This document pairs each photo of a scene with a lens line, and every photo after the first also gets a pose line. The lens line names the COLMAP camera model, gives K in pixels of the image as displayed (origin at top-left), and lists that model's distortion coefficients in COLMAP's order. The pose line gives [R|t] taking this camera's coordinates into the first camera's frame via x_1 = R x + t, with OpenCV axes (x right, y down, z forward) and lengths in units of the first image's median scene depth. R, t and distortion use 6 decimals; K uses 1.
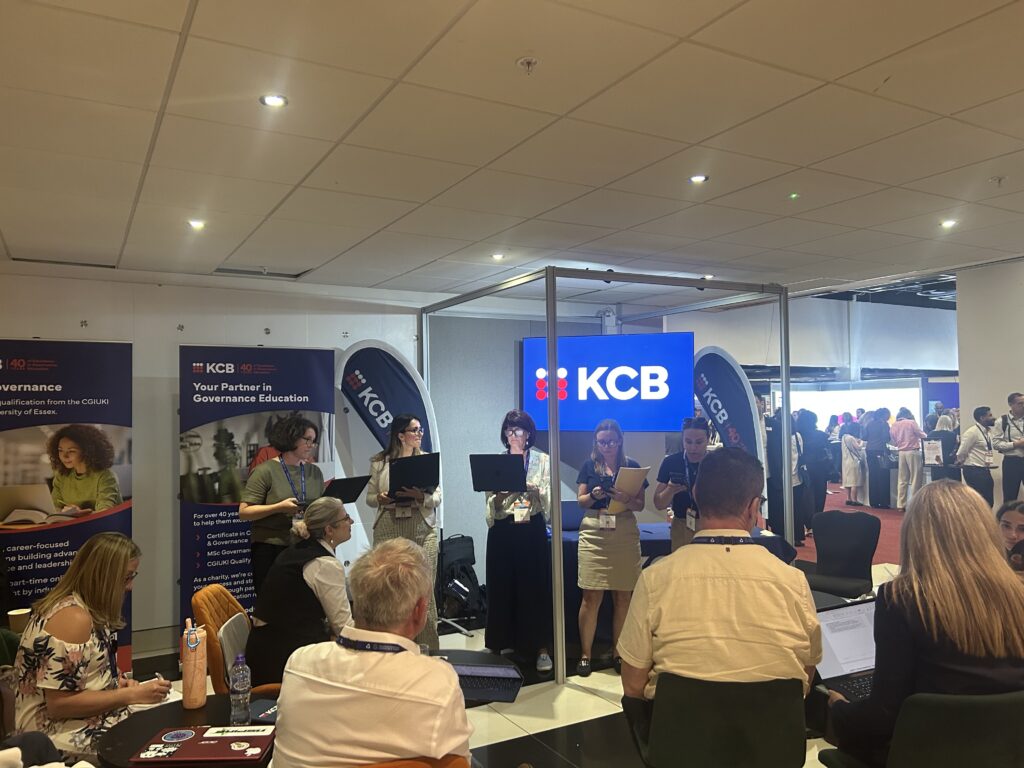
lens RADIAL K [[770.3, 0, 510.7], [0, 770.3, 385.9], [0, 0, 1]] dist [-0.000804, -0.006637]
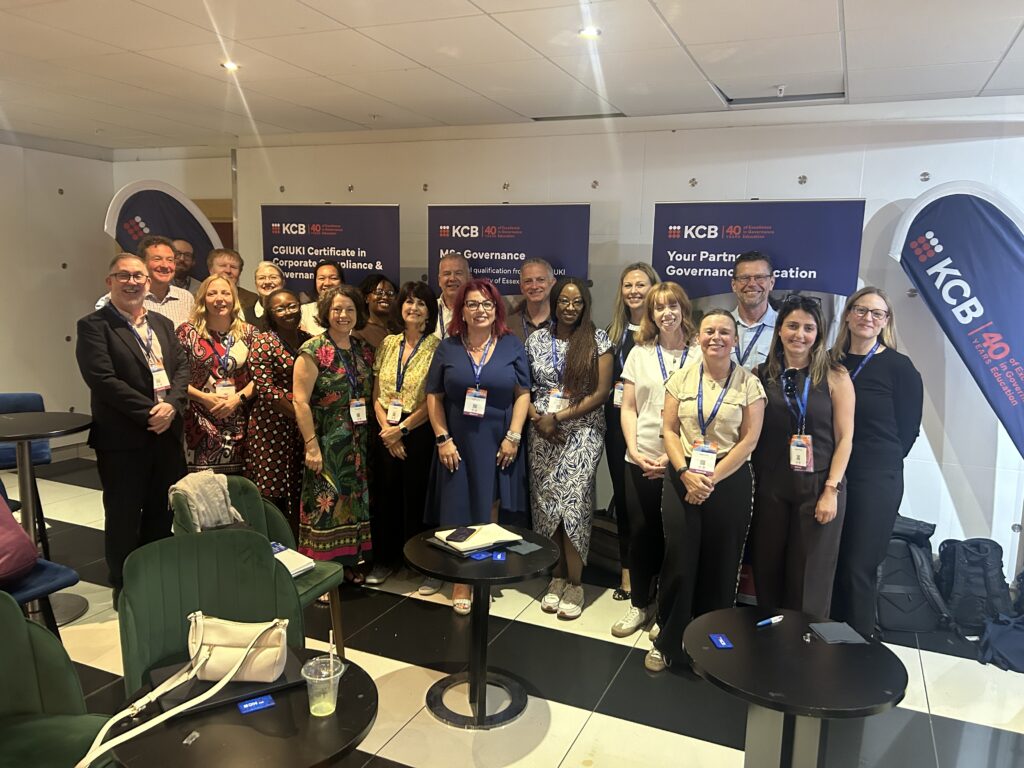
lens RADIAL K [[770.3, 0, 510.0], [0, 770.3, 384.3], [0, 0, 1]] dist [-0.000804, -0.006637]
pose [[0.575427, 0.142841, -0.805283, 0.153486], [-0.004411, 0.985158, 0.171595, -0.003963], [0.817841, -0.095189, 0.567517, 0.380192]]
